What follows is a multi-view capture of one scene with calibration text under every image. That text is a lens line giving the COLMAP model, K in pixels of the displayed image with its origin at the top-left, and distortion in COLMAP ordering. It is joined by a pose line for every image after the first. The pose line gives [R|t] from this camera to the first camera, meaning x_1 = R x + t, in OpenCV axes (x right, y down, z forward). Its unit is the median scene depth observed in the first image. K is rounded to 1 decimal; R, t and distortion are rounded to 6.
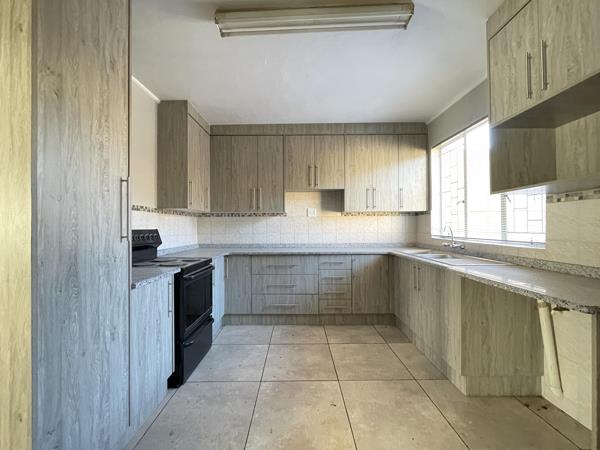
lens RADIAL K [[243.4, 0, 300.0], [0, 243.4, 225.0], [0, 0, 1]] dist [-0.001624, -0.000277]
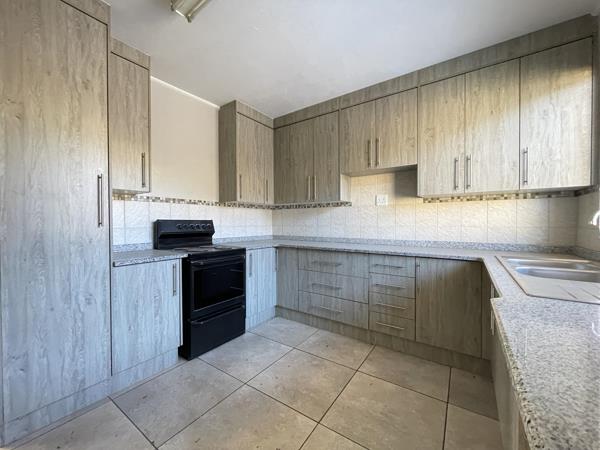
lens RADIAL K [[243.4, 0, 300.0], [0, 243.4, 225.0], [0, 0, 1]] dist [-0.001624, -0.000277]
pose [[0.818005, 0.009785, -0.575127, 0.342209], [0.002359, 0.999790, 0.020364, 0.015037], [0.575206, -0.018014, 0.817810, 0.241600]]
